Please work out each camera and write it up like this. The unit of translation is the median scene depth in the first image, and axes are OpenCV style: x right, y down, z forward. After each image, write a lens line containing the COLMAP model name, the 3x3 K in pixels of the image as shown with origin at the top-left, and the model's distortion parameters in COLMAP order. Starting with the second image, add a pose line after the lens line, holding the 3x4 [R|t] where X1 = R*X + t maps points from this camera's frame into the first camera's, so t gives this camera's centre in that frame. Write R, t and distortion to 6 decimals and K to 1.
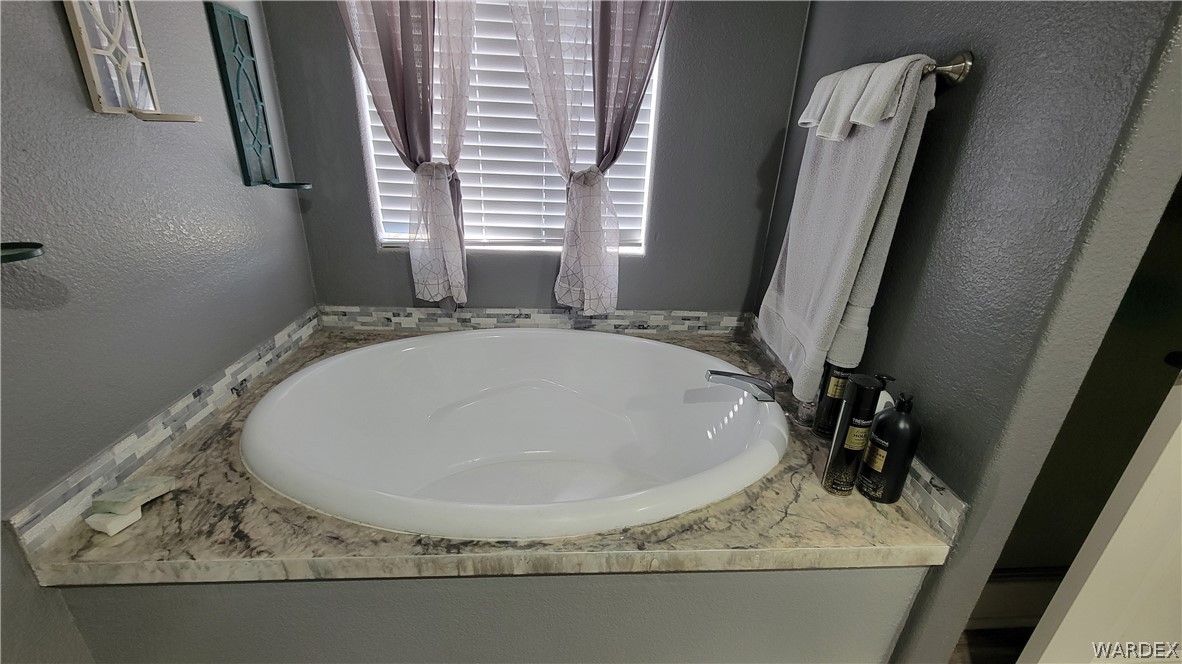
lens RADIAL K [[480.6, 0, 591.5], [0, 480.6, 331.8], [0, 0, 1]] dist [0.001833, -0.000213]
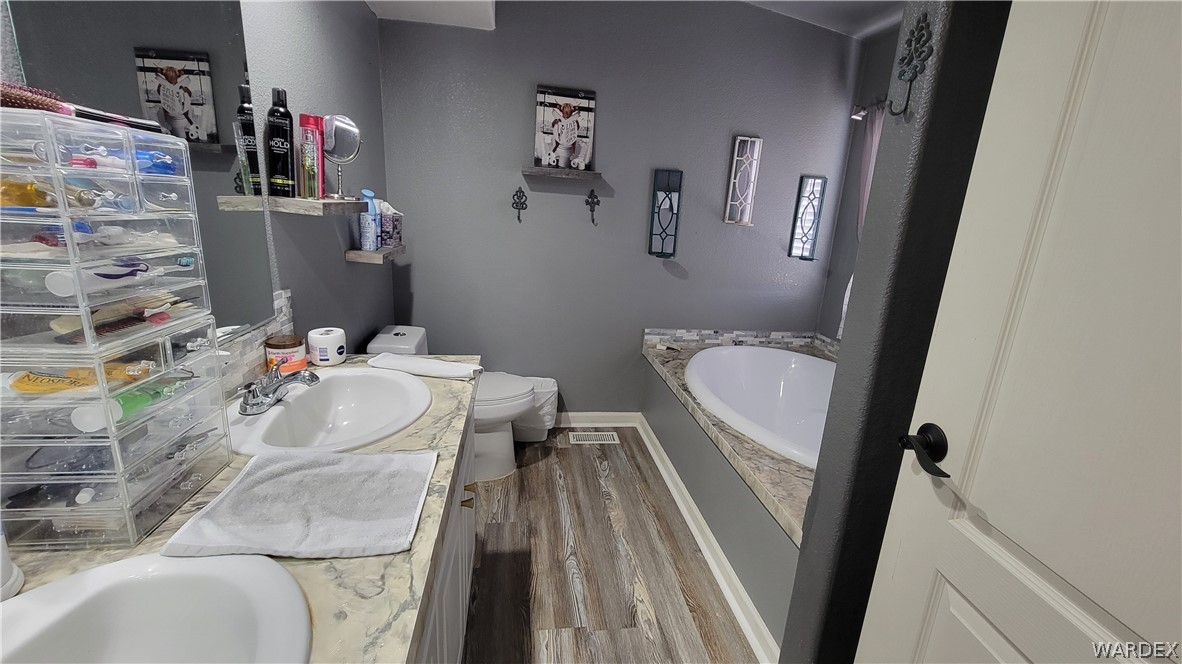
lens RADIAL K [[480.6, 0, 591.5], [0, 480.6, 331.8], [0, 0, 1]] dist [0.001833, -0.000213]
pose [[0.078498, 0.215921, -0.973250, 1.732065], [-0.421808, 0.891763, 0.163822, -0.003971], [0.903281, 0.397665, 0.161079, 0.069573]]
